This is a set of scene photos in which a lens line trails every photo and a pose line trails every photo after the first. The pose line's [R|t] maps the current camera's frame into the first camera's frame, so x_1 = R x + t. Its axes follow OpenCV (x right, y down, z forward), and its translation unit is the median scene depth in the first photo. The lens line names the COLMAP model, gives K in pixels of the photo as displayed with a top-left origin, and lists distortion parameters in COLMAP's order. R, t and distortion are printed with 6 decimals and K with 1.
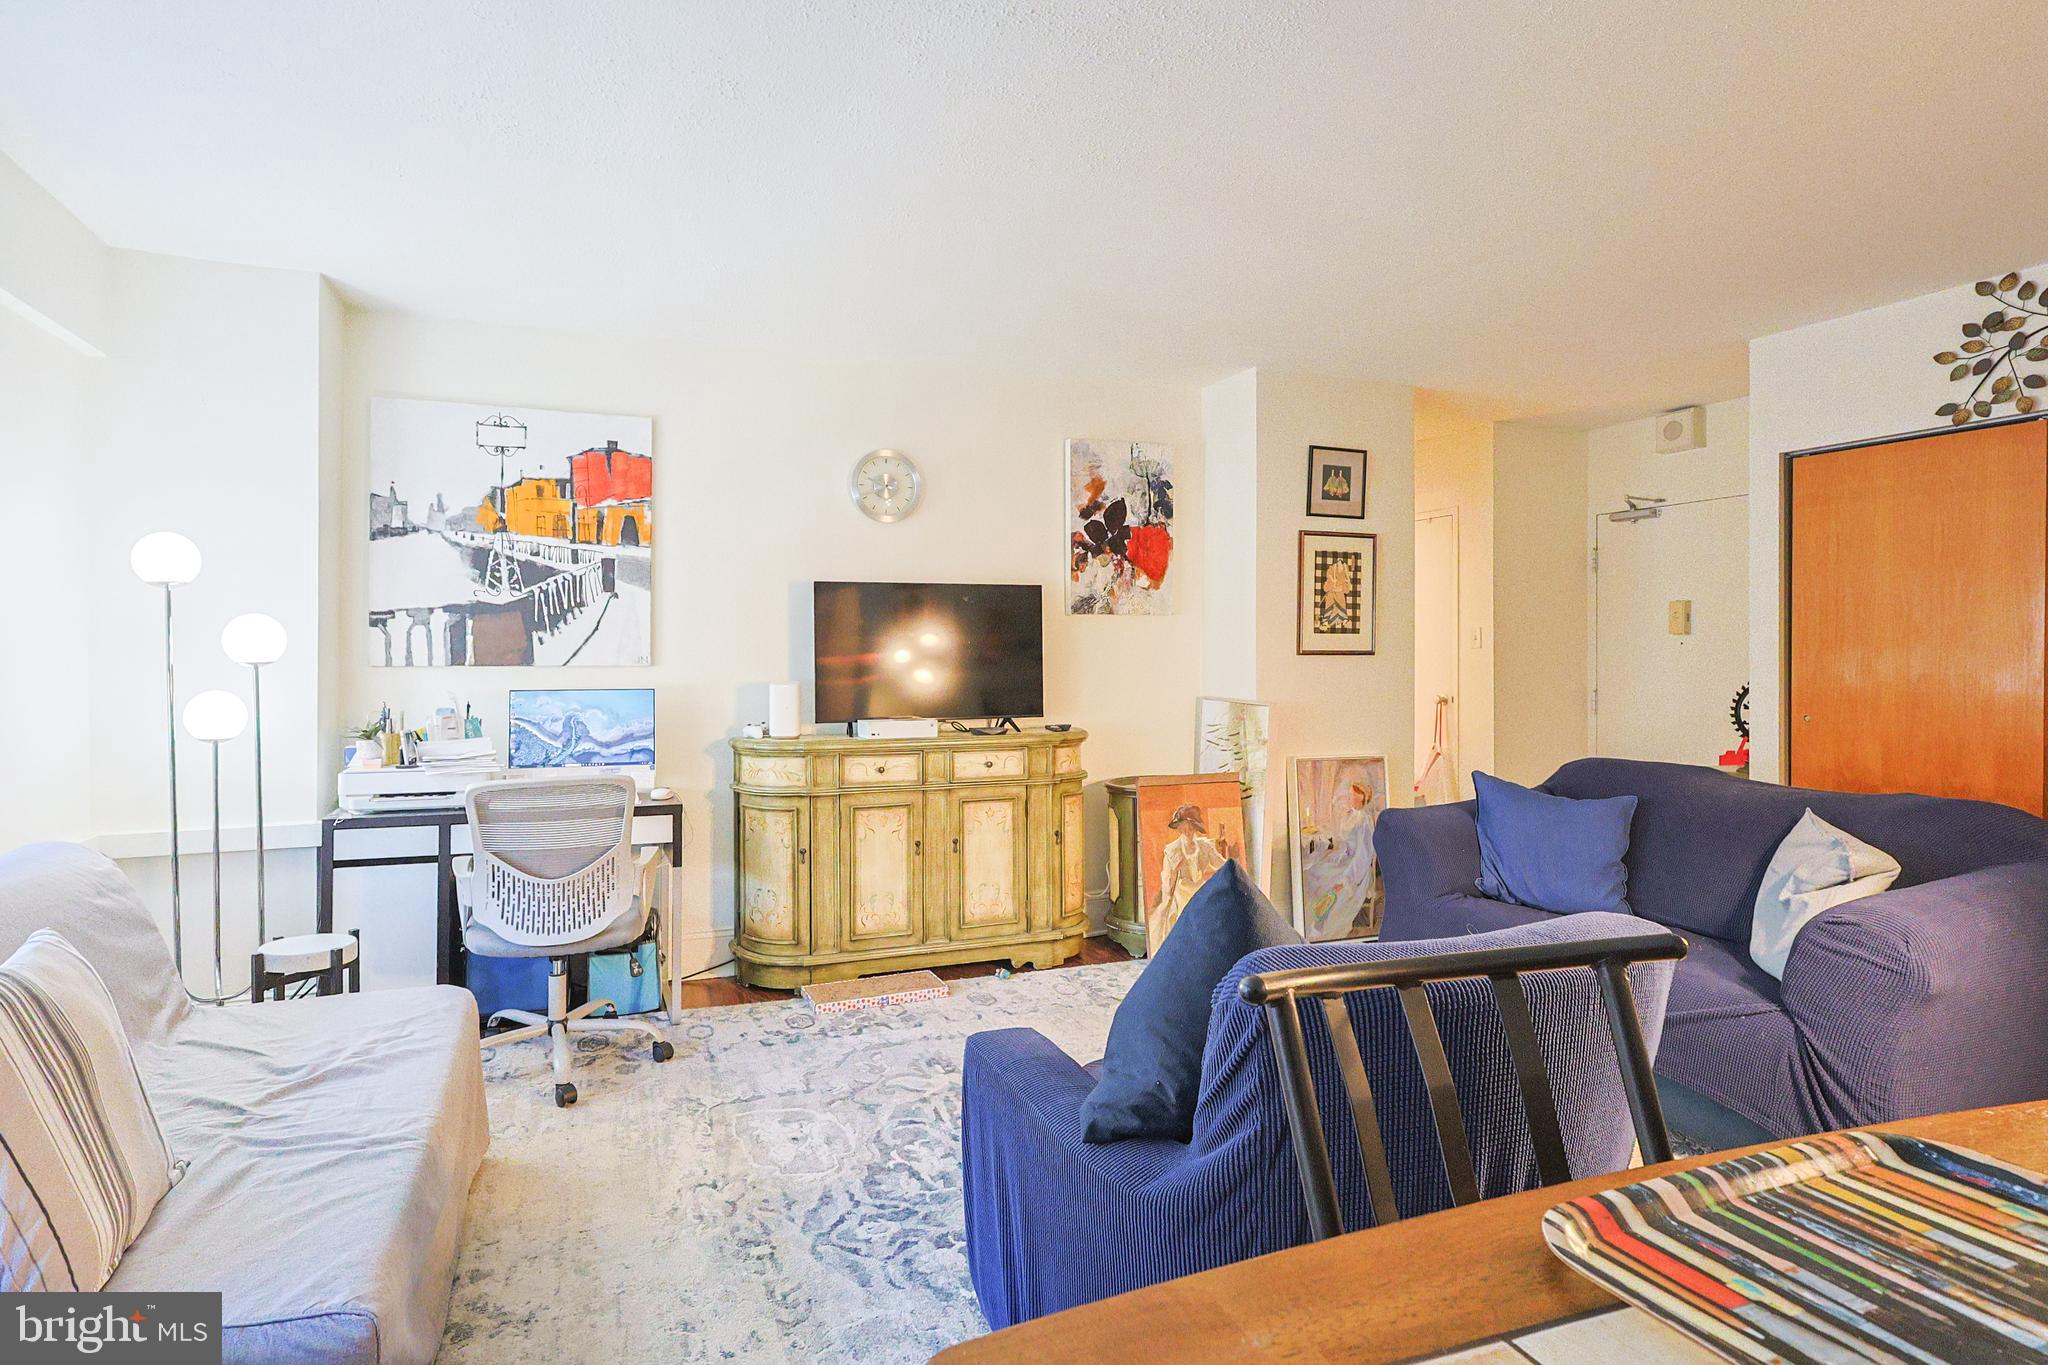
lens RADIAL K [[1023.4, 0, 1025.0], [0, 1023.4, 672.3], [0, 0, 1]] dist [-0.002447, 0.000200]
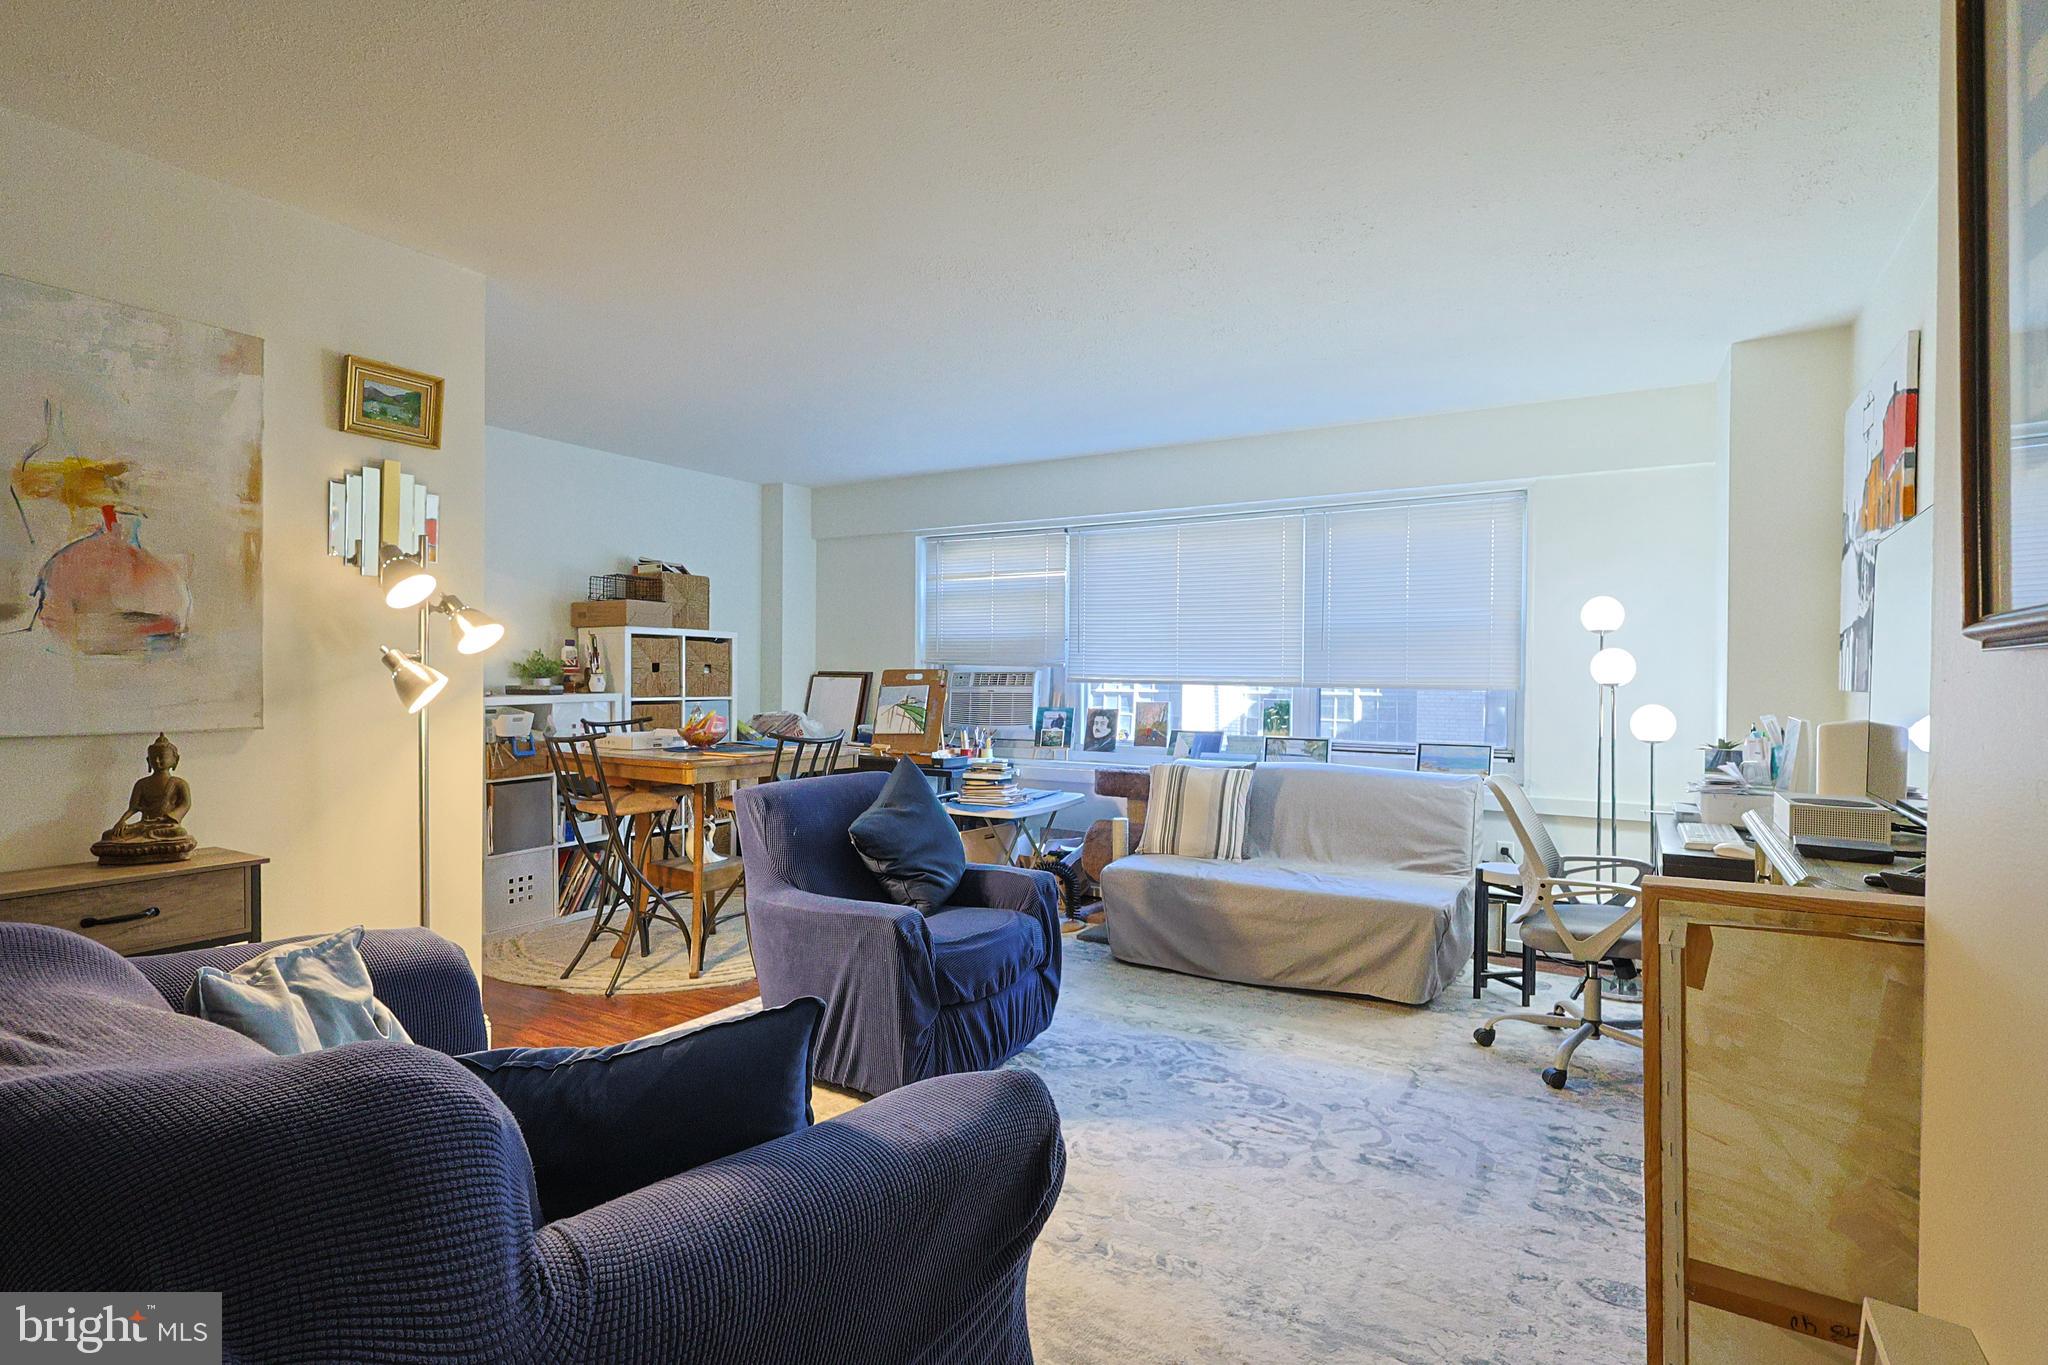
lens RADIAL K [[1023.4, 0, 1025.0], [0, 1023.4, 672.3], [0, 0, 1]] dist [-0.002447, 0.000200]
pose [[-0.814220, -0.018686, -0.580256, 0.870715], [-0.010543, 0.999793, -0.017401, -0.016212], [0.580461, -0.008051, -0.814248, 1.951496]]
